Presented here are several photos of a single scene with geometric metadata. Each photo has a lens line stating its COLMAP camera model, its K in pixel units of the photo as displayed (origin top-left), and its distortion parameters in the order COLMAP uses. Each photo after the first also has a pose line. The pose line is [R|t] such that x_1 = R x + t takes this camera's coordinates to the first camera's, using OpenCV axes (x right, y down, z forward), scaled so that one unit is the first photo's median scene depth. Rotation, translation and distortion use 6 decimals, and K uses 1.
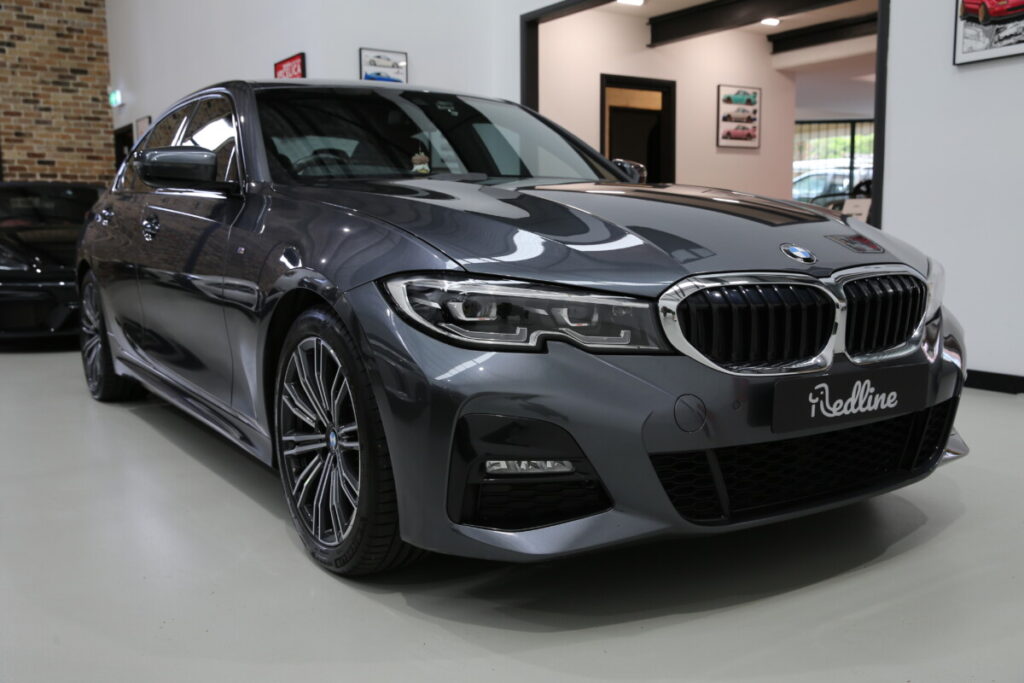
lens RADIAL K [[989.5, 0, 512.0], [0, 989.5, 341.5], [0, 0, 1]] dist [-0.014837, 0.112662]
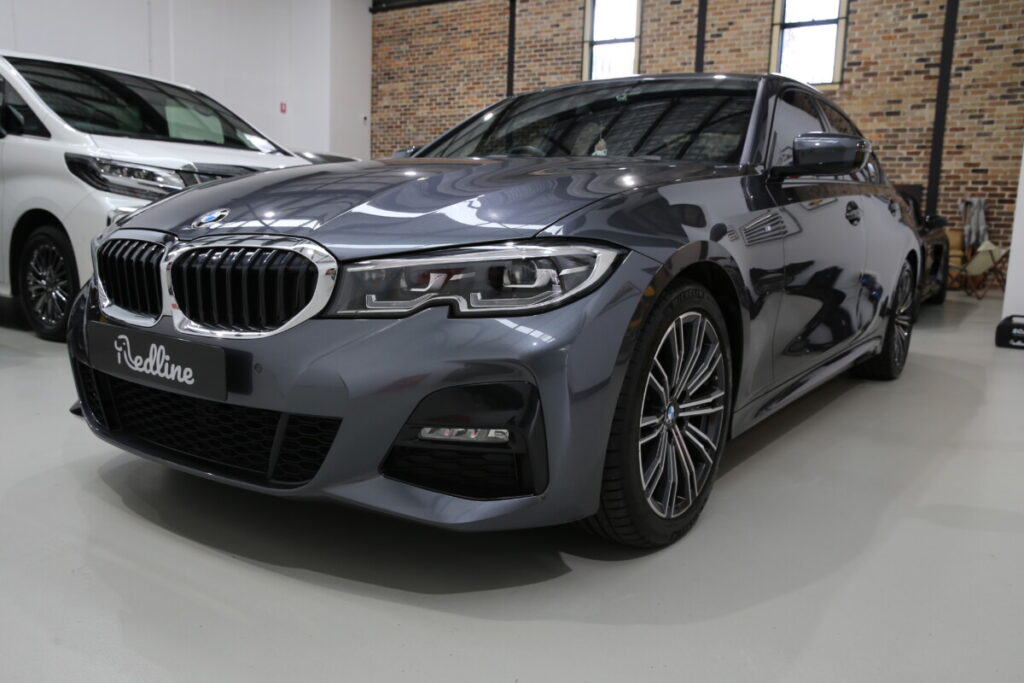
lens RADIAL K [[839.6, 0, 512.0], [0, 839.6, 341.5], [0, 0, 1]] dist [-0.072078, 0.112565]
pose [[0.353079, 0.156697, -0.922378, 0.235766], [-0.144670, 0.983161, 0.111645, -0.020500], [0.924341, 0.094021, 0.369803, 0.191853]]
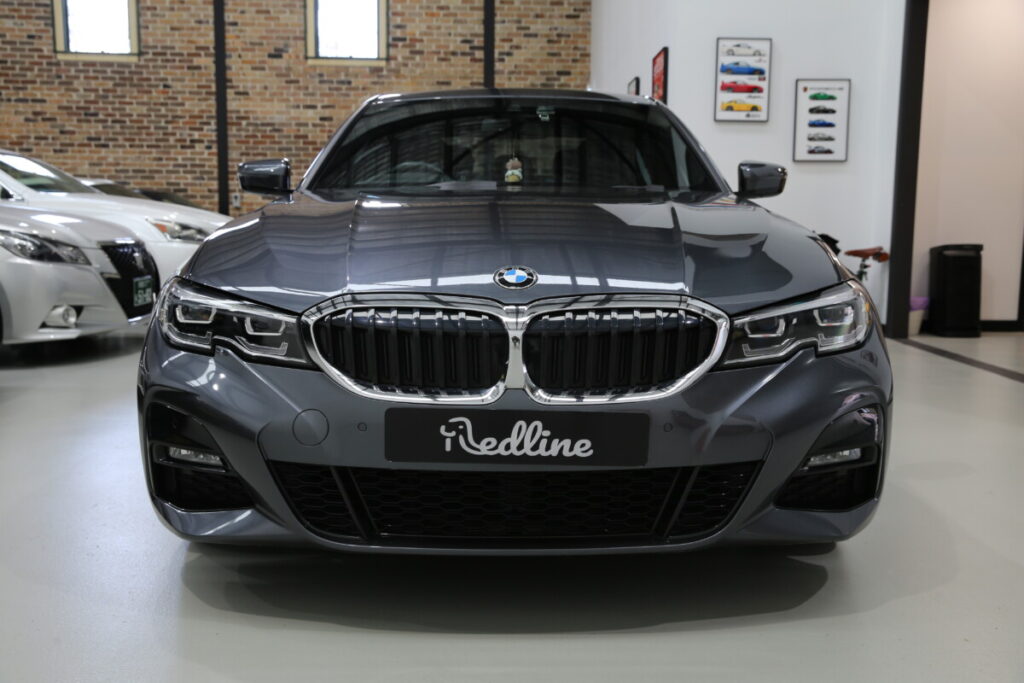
lens RADIAL K [[1026.3, 0, 512.0], [0, 1026.3, 341.5], [0, 0, 1]] dist [-0.009232, 0.132485]
pose [[0.831931, 0.085440, -0.548261, 0.160456], [-0.080889, 0.996193, 0.032504, -0.011839], [0.548951, 0.017307, 0.835675, 0.037843]]
